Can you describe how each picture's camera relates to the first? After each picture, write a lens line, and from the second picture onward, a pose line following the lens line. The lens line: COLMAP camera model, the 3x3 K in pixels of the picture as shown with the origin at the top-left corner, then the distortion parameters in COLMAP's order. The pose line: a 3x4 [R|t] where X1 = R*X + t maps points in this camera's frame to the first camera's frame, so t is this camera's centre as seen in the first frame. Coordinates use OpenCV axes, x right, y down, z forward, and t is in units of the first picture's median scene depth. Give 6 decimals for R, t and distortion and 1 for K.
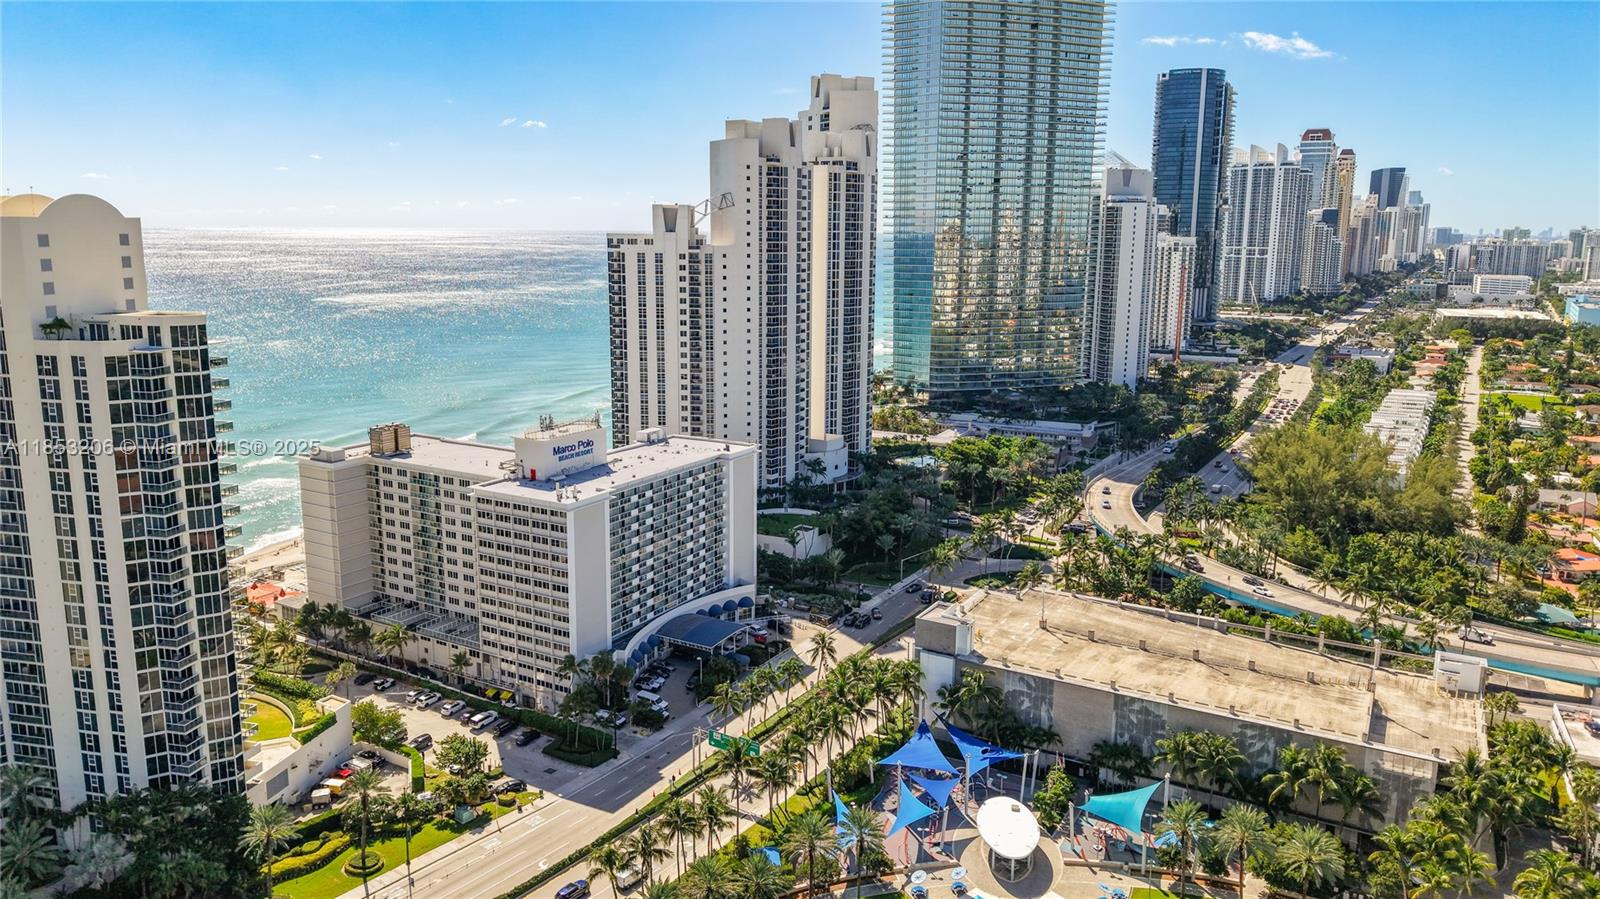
lens RADIAL K [[1096.7, 0, 799.7], [0, 1096.7, 432.7], [0, 0, 1]] dist [0.138300, -0.181518]
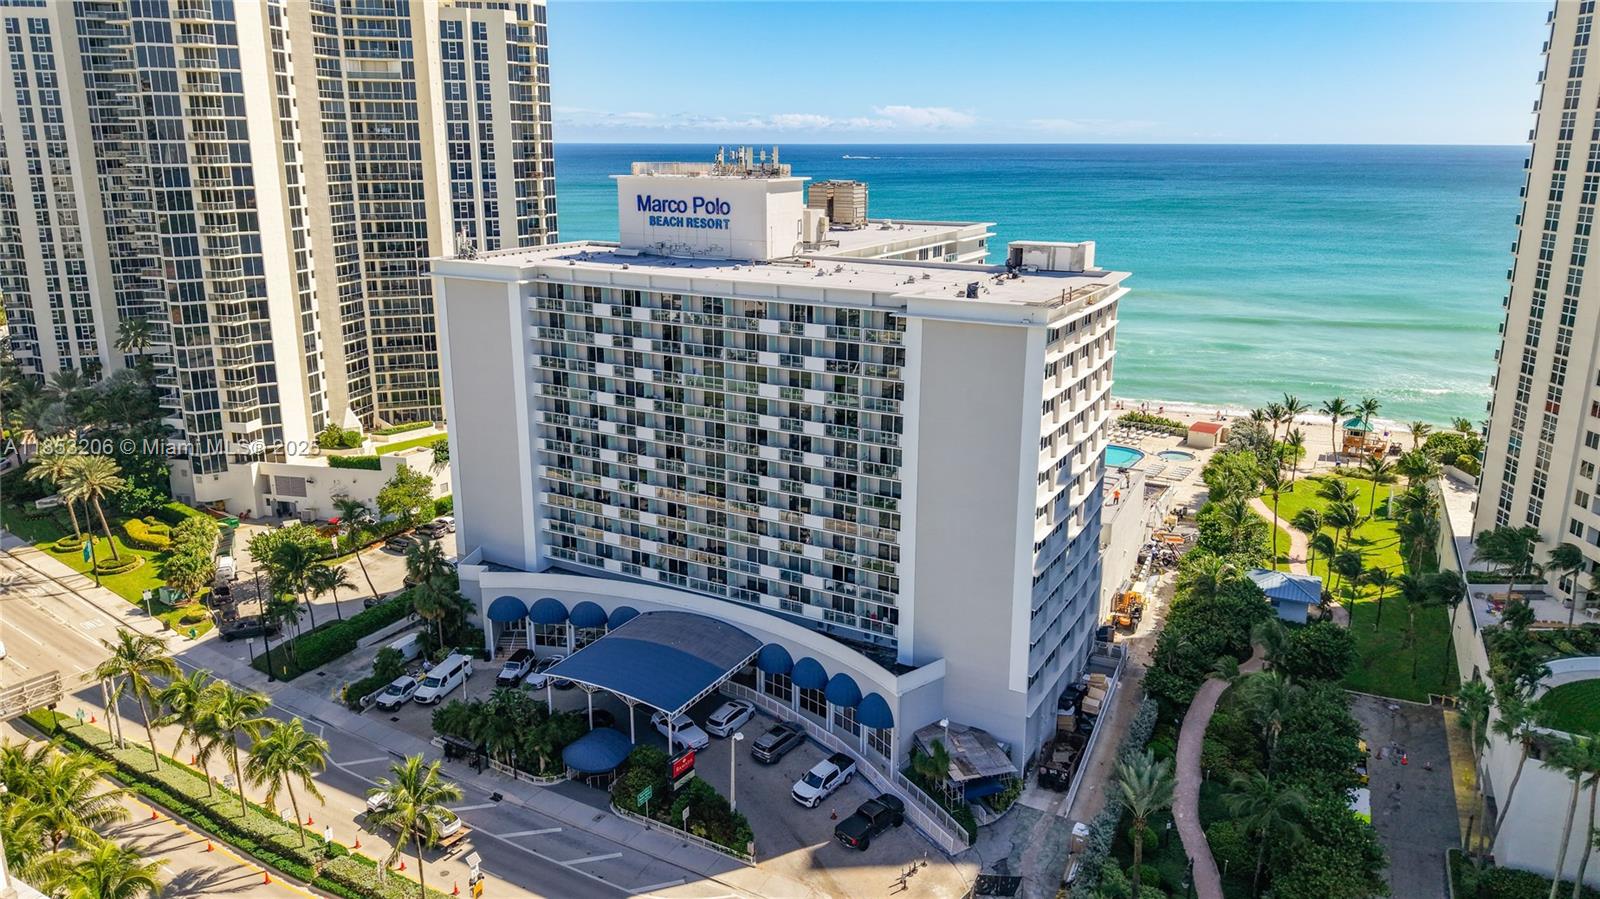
lens RADIAL K [[1112.3, 0, 802.5], [0, 1112.3, 417.9], [0, 0, 1]] dist [0.015721, -0.031674]
pose [[0.012527, 0.235836, -0.971712, 0.295646], [-0.185472, 0.955473, 0.229504, -0.019560], [0.982570, 0.177351, 0.055710, 0.966719]]
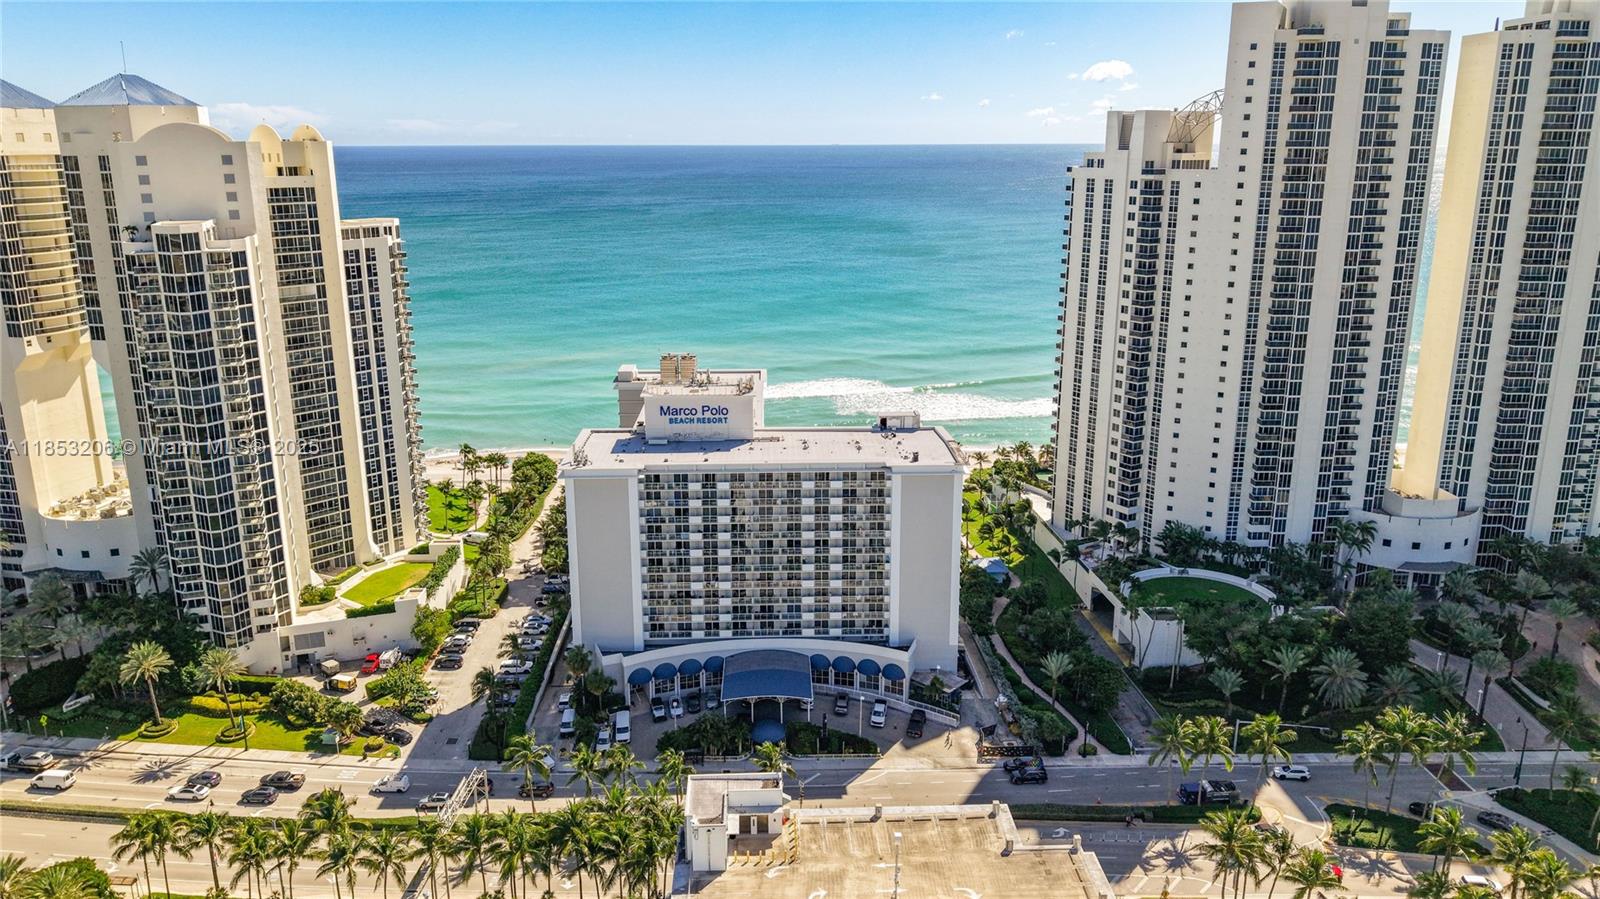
lens RADIAL K [[1115.4, 0, 807.6], [0, 1115.4, 421.2], [0, 0, 1]] dist [0.054898, -0.101062]
pose [[0.532096, 0.201129, -0.822448, 0.504314], [-0.150770, 0.978359, 0.141713, -0.104540], [0.833152, 0.048596, 0.550905, 0.559022]]
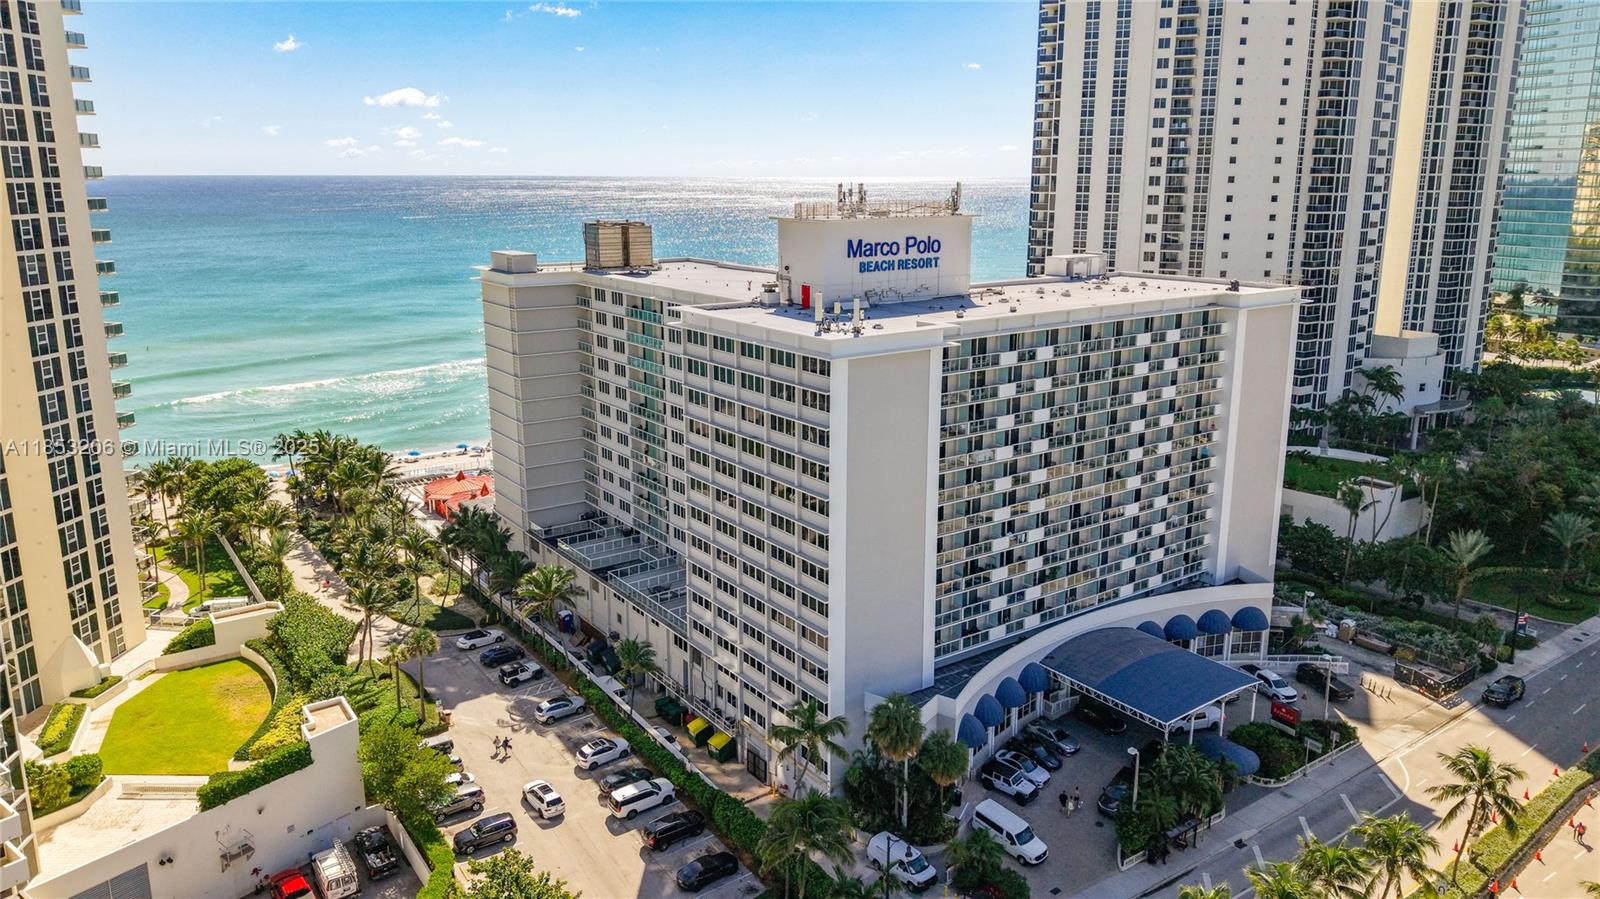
lens RADIAL K [[1093.5, 0, 800.2], [0, 1093.5, 416.6], [0, 0, 1]] dist [0.064592, -0.106602]
pose [[0.913283, 0.080436, -0.399304, -0.044763], [-0.068351, 0.996671, 0.044439, 0.062812], [0.401550, -0.013292, 0.915741, 0.511785]]
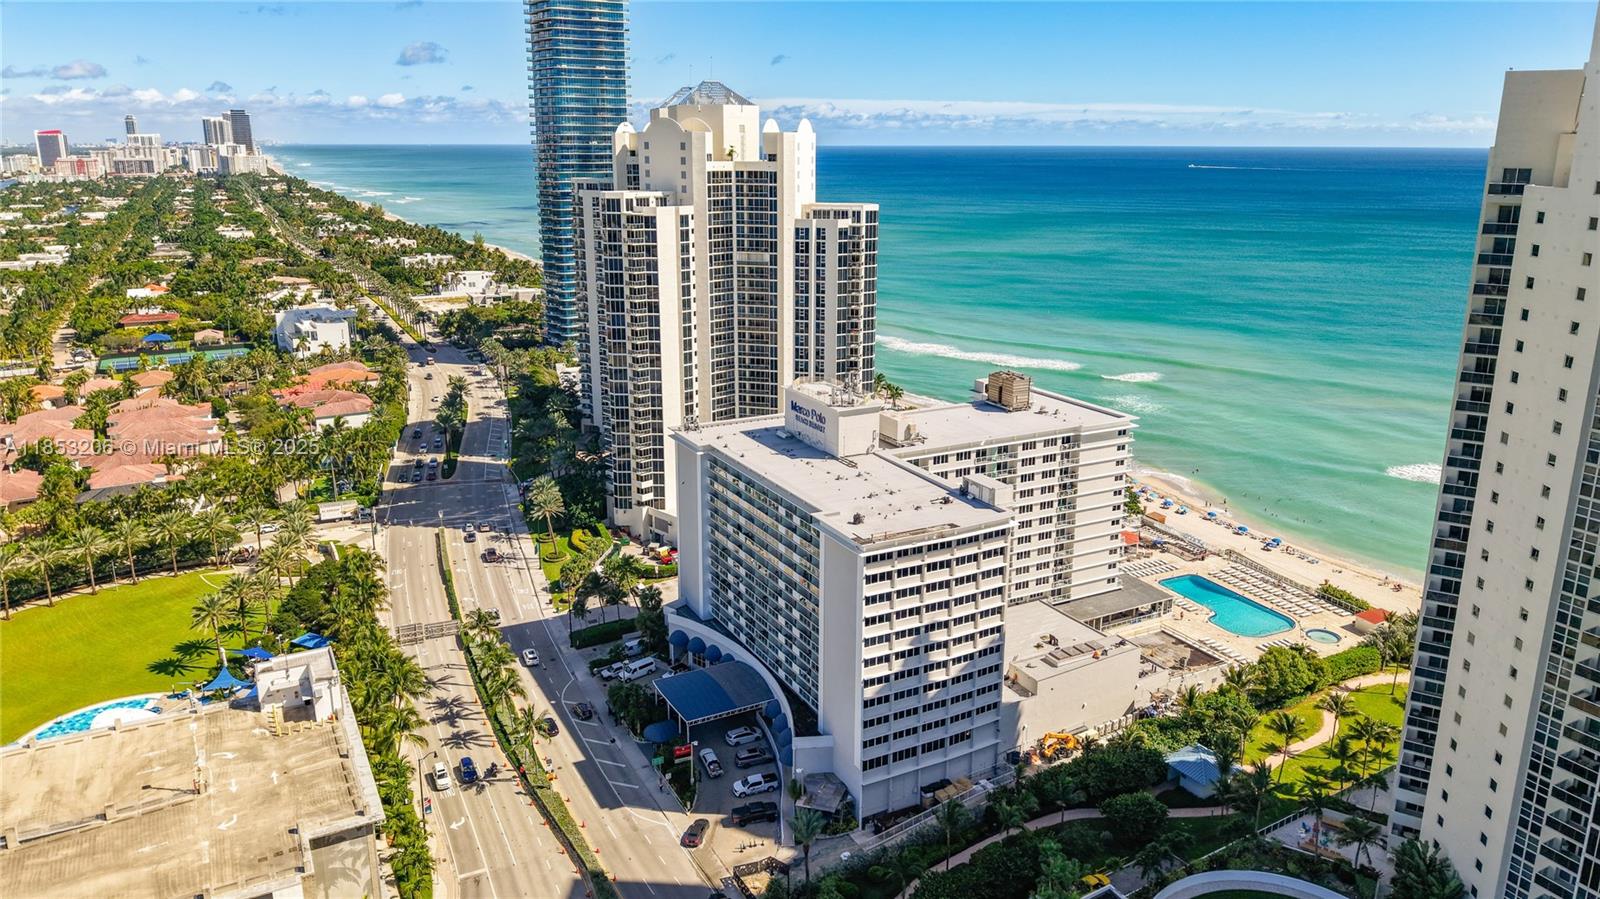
lens RADIAL K [[1096.7, 0, 799.7], [0, 1096.7, 432.7], [0, 0, 1]] dist [0.138300, -0.181518]
pose [[-0.528977, 0.208413, -0.822647, 0.429053], [-0.162787, 0.926454, 0.339387, -0.226852], [0.832877, 0.313444, -0.456146, 1.266181]]
